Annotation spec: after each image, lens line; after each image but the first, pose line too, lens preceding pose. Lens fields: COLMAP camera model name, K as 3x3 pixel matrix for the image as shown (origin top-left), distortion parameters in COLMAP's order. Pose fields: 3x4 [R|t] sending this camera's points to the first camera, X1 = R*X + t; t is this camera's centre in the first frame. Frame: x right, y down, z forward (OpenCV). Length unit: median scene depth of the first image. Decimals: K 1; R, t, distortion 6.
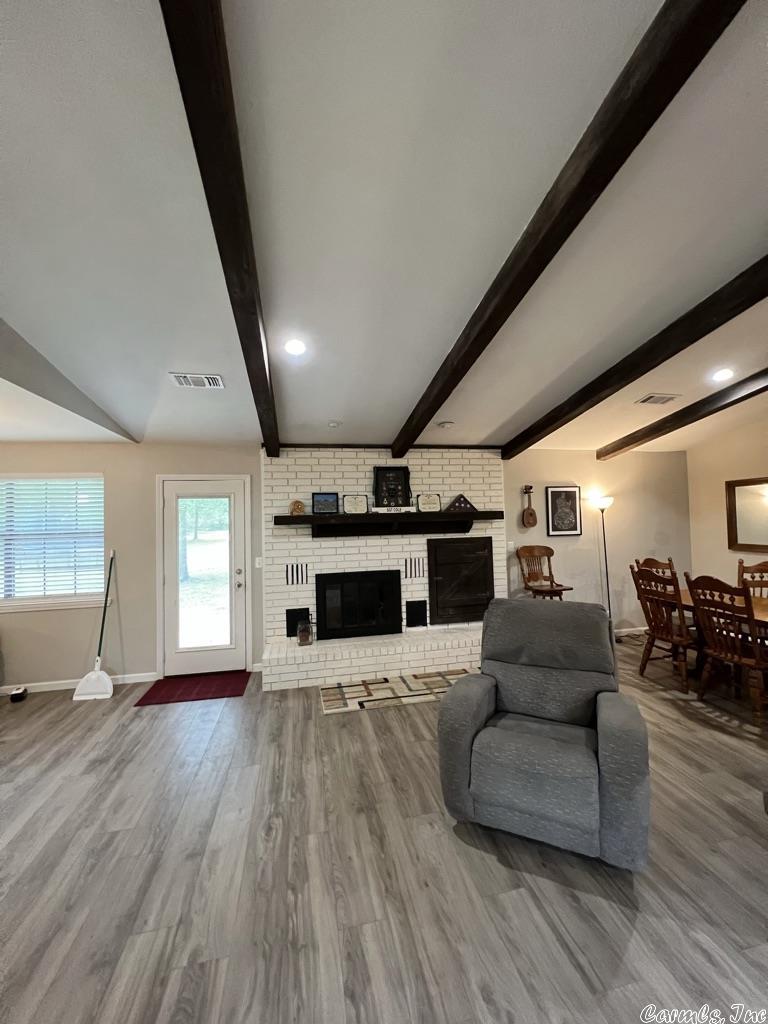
lens RADIAL K [[409.6, 0, 386.9], [0, 409.6, 507.1], [0, 0, 1]] dist [-0.000588, -0.000269]
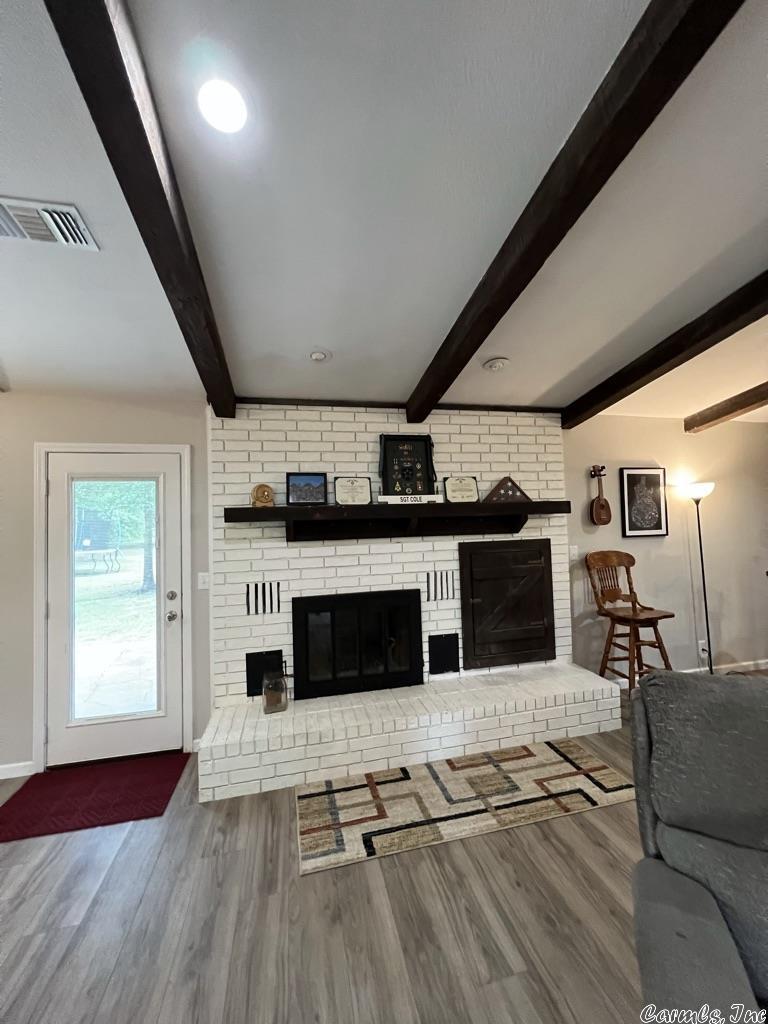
lens RADIAL K [[407.7, 0, 388.3], [0, 407.7, 507.4], [0, 0, 1]] dist [-0.001021, 0.000167]
pose [[0.999640, -0.003018, 0.026669, -0.038096], [0.003055, 0.999994, -0.001350, 0.021076], [-0.026665, 0.001431, 0.999643, 0.348125]]
